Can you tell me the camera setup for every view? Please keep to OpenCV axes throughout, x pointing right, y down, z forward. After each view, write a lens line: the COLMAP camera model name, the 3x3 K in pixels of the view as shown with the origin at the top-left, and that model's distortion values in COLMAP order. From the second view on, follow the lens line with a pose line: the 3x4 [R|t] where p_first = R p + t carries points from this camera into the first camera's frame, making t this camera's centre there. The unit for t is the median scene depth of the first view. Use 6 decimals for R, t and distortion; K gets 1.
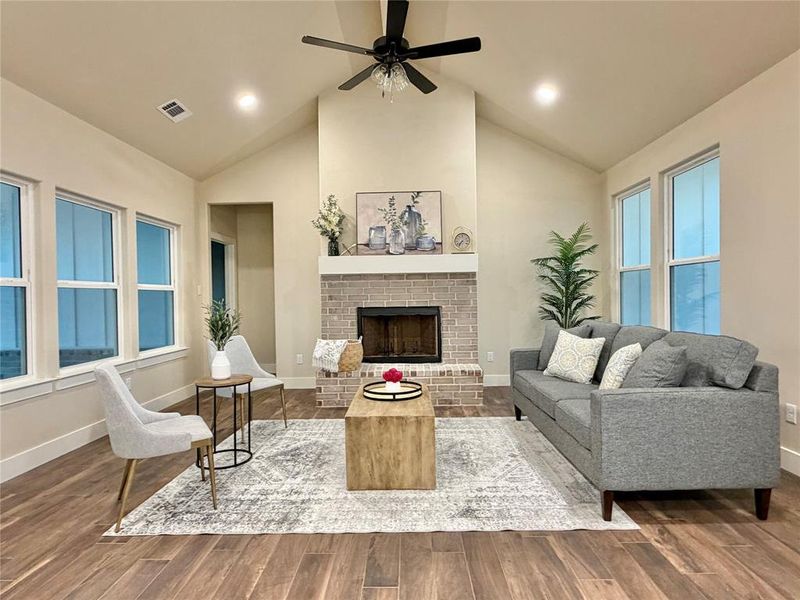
lens RADIAL K [[438.2, 0, 401.3], [0, 438.2, 300.4], [0, 0, 1]] dist [-0.004437, -0.001308]
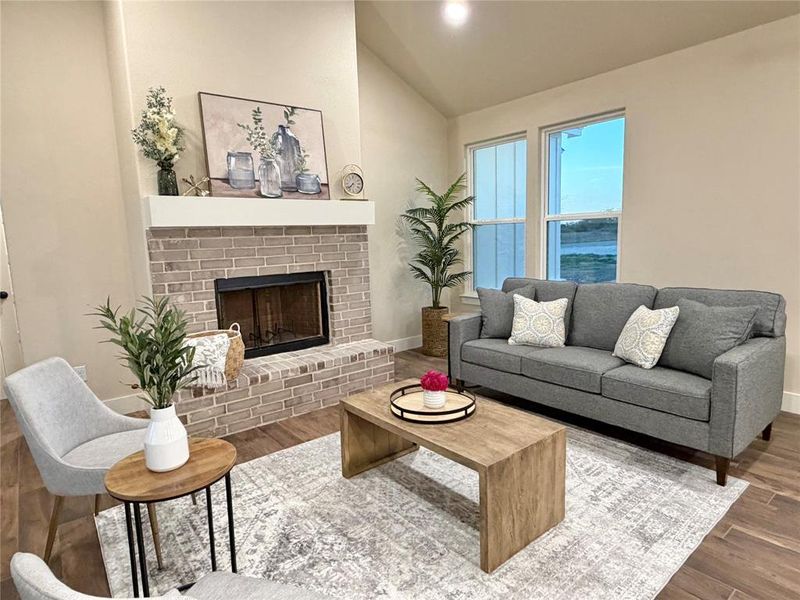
lens RADIAL K [[462.8, 0, 400.0], [0, 462.8, 299.7], [0, 0, 1]] dist [0.002694, -0.001691]
pose [[0.770023, -0.094985, 0.630907, -0.375585], [0.026401, 0.992753, 0.117240, -0.030986], [-0.637470, -0.073621, 0.766950, 0.359221]]
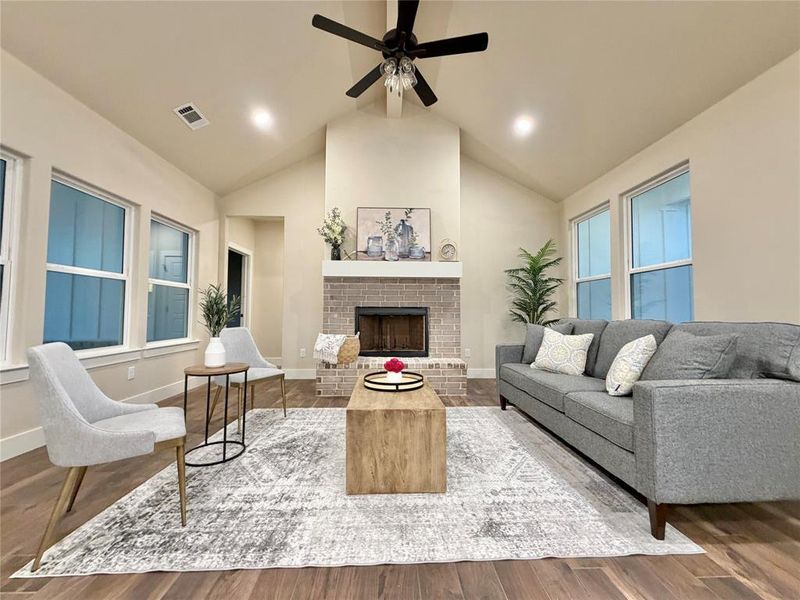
lens RADIAL K [[316.2, 0, 399.6], [0, 316.2, 299.6], [0, 0, 1]] dist [-0.002925, 0.000602]
pose [[0.998270, 0.022468, 0.054330, -0.036646], [-0.019611, 0.998426, -0.052554, 0.044715], [-0.055425, 0.051397, 0.997139, 0.207761]]
